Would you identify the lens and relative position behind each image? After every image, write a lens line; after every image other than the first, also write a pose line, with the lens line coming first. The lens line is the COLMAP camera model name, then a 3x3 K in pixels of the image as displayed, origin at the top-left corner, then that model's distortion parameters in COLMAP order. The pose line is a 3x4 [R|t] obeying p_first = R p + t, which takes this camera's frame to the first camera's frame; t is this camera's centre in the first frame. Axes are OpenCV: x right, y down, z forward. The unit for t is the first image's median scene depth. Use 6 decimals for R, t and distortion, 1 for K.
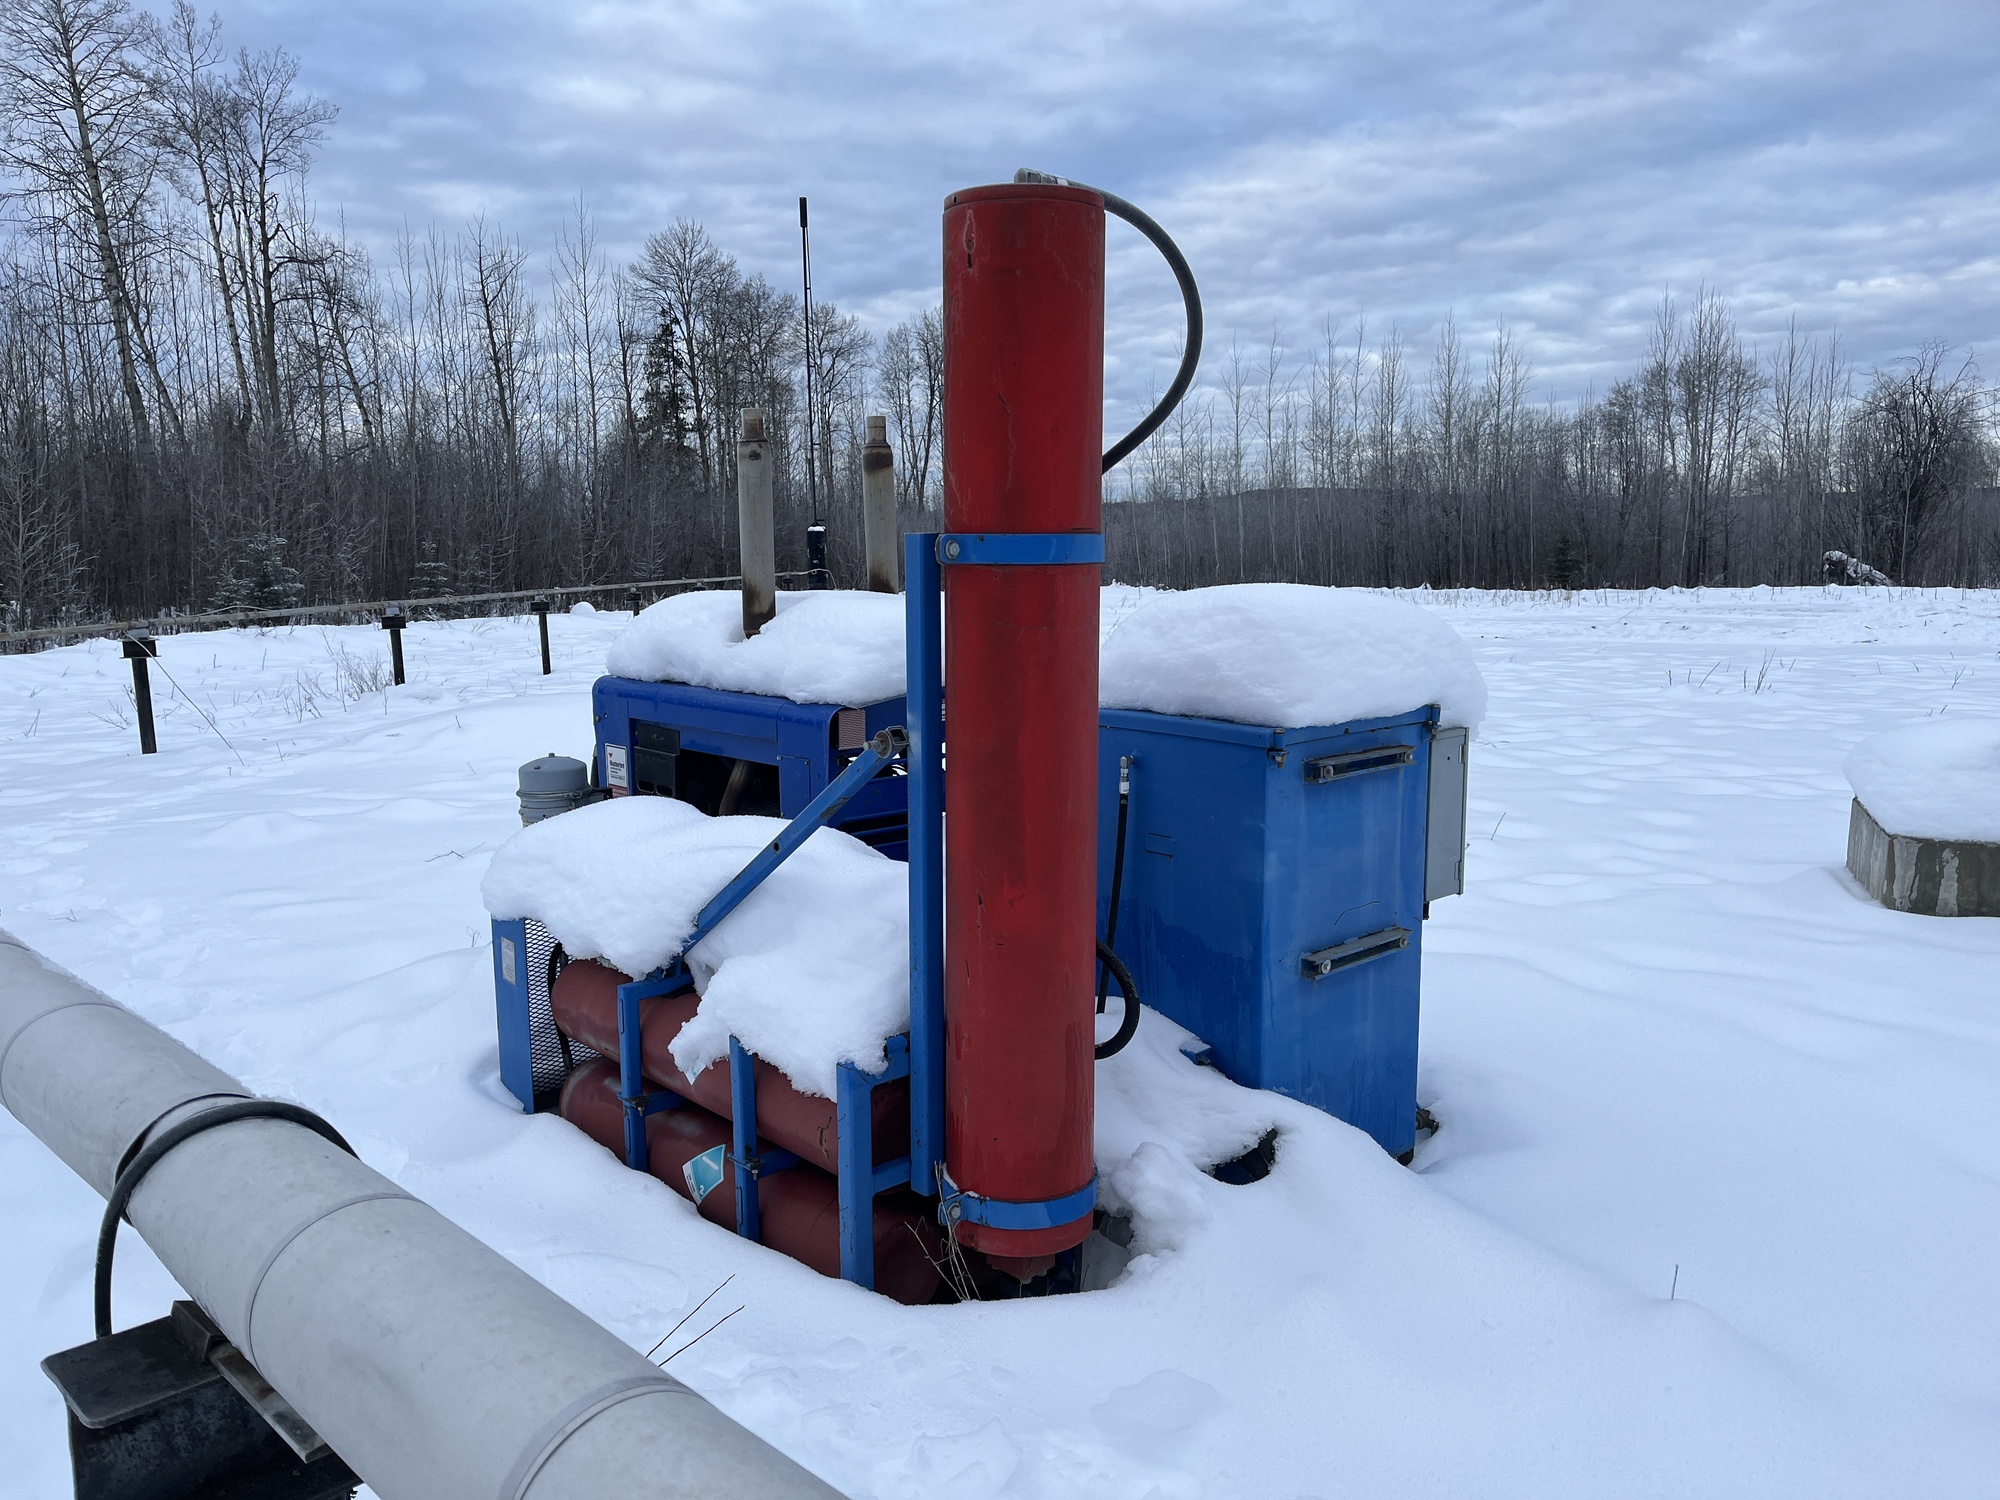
lens RADIAL K [[1504.6, 0, 997.4], [0, 1504.6, 769.9], [0, 0, 1]] dist [0.021600, -0.031699]
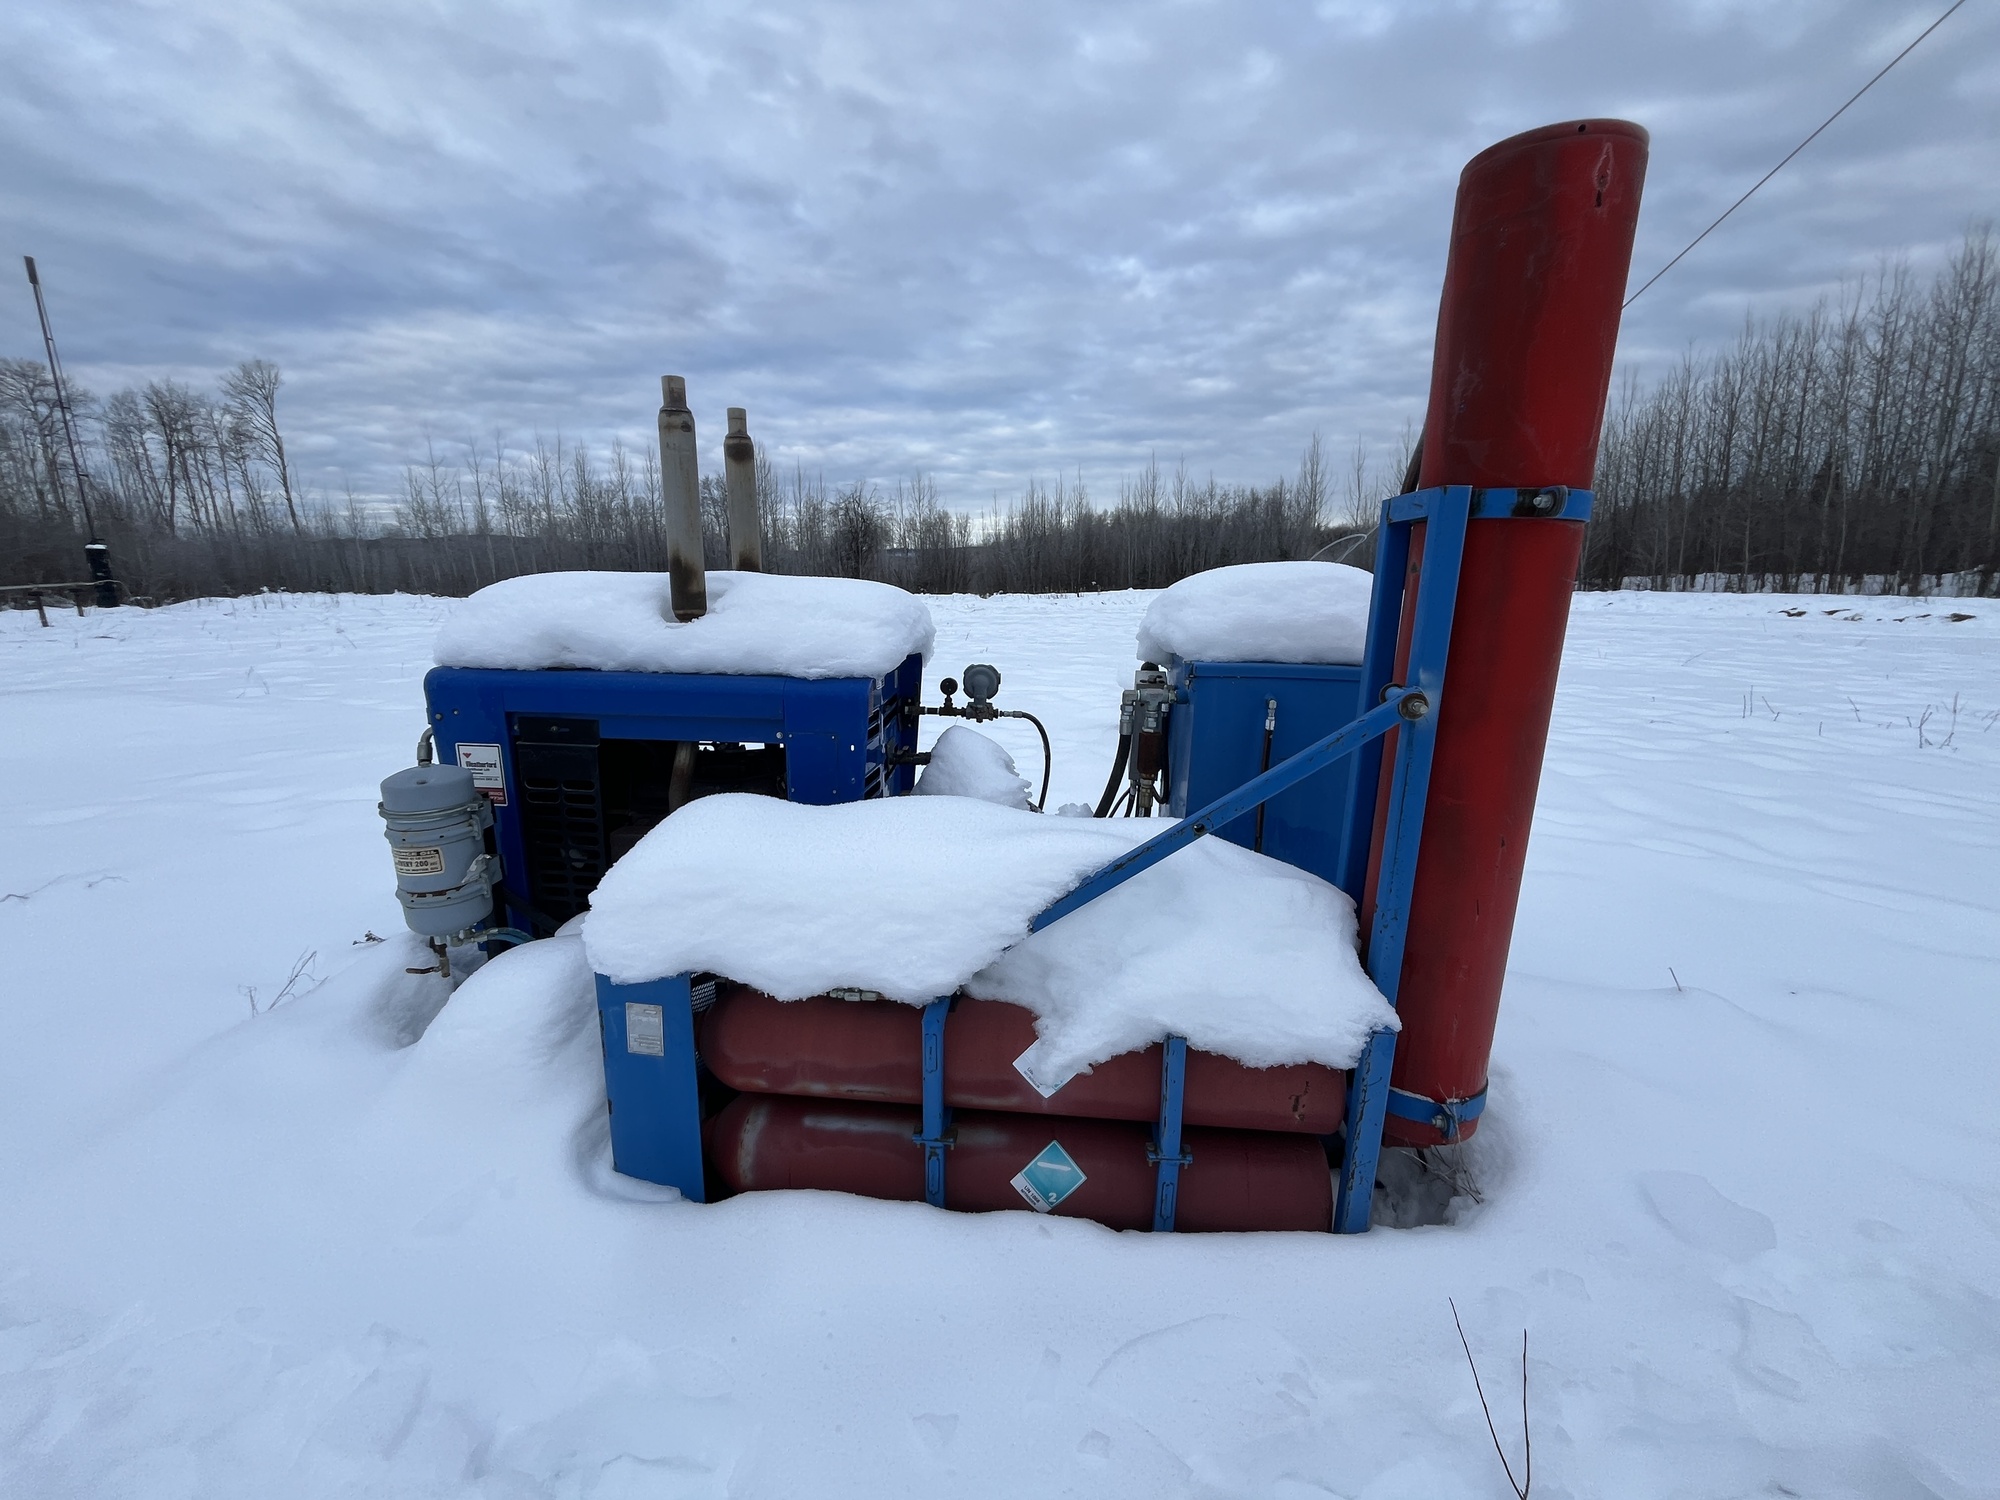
lens RADIAL K [[797.6, 0, 1001.2], [0, 797.6, 734.6], [0, 0, 1]] dist [-0.010409, 0.001541]
pose [[0.730523, -0.119021, 0.672436, -0.373571], [0.083482, 0.992874, 0.085044, -0.038950], [-0.677766, -0.005990, 0.735253, 0.472972]]
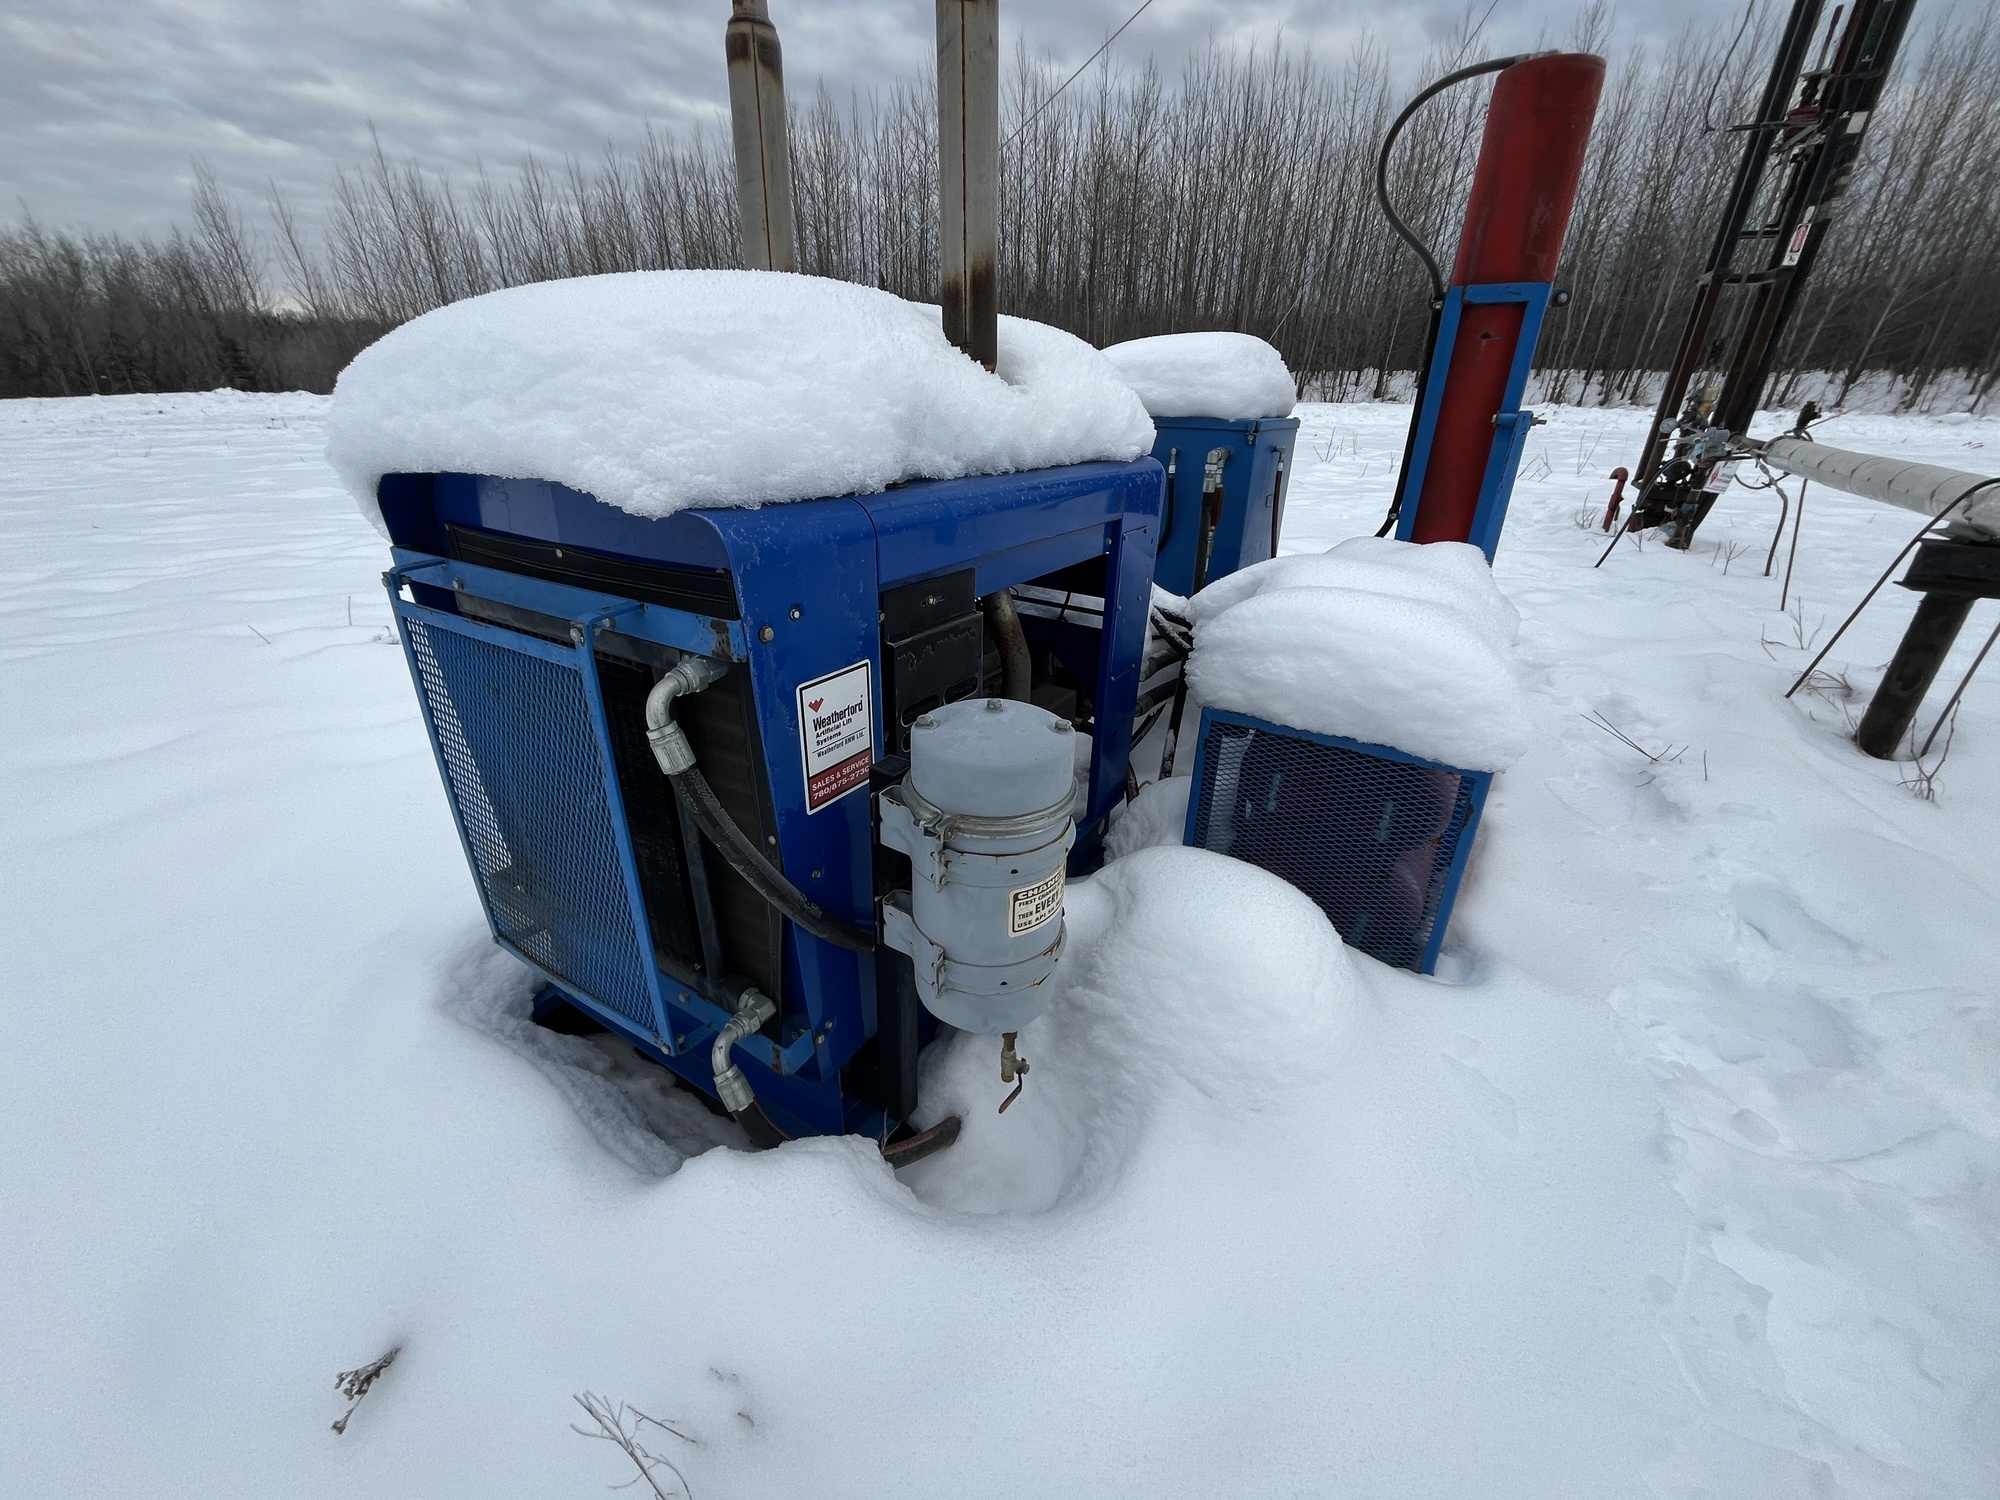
lens RADIAL K [[797.6, 0, 975.5], [0, 797.6, 733.8], [0, 0, 1]] dist [-0.010409, 0.001541]
pose [[-0.256298, -0.376017, 0.890462, -0.503237], [0.132497, 0.898871, 0.417703, -0.094213], [-0.957474, 0.225039, -0.180558, 1.093172]]
